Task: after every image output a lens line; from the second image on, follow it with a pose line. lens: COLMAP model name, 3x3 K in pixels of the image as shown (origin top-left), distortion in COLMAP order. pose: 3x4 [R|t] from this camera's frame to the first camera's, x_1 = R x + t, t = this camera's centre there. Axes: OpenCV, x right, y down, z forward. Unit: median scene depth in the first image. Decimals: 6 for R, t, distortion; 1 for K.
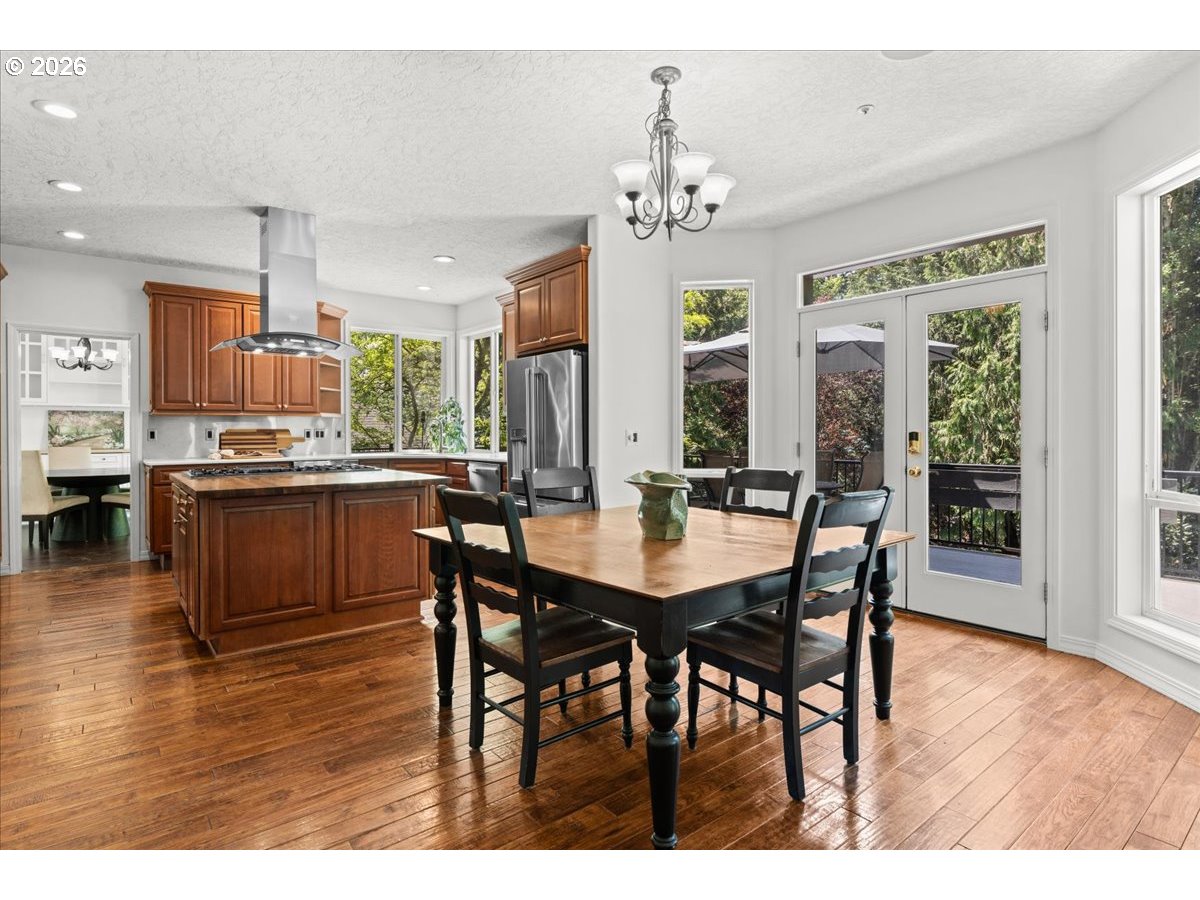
lens RADIAL K [[625.0, 0, 601.5], [0, 625.0, 438.6], [0, 0, 1]] dist [-0.007125, 0.001097]
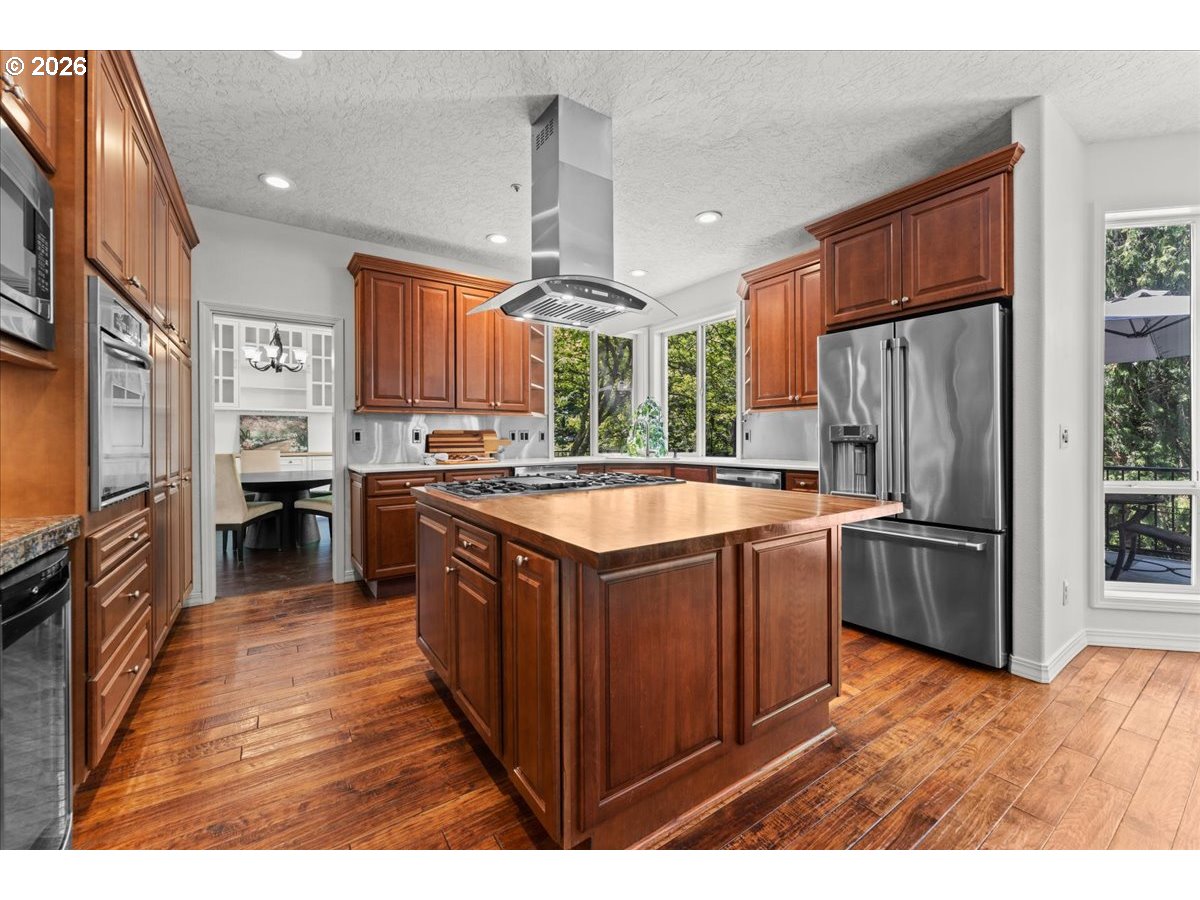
lens RADIAL K [[484.0, 0, 601.6], [0, 484.0, 443.8], [0, 0, 1]] dist [-0.001263, 0.000425]
pose [[0.997049, -0.000757, -0.076767, -0.307708], [0.000682, 0.999999, -0.001015, 0.004880], [0.076768, 0.000960, 0.997049, 0.329842]]
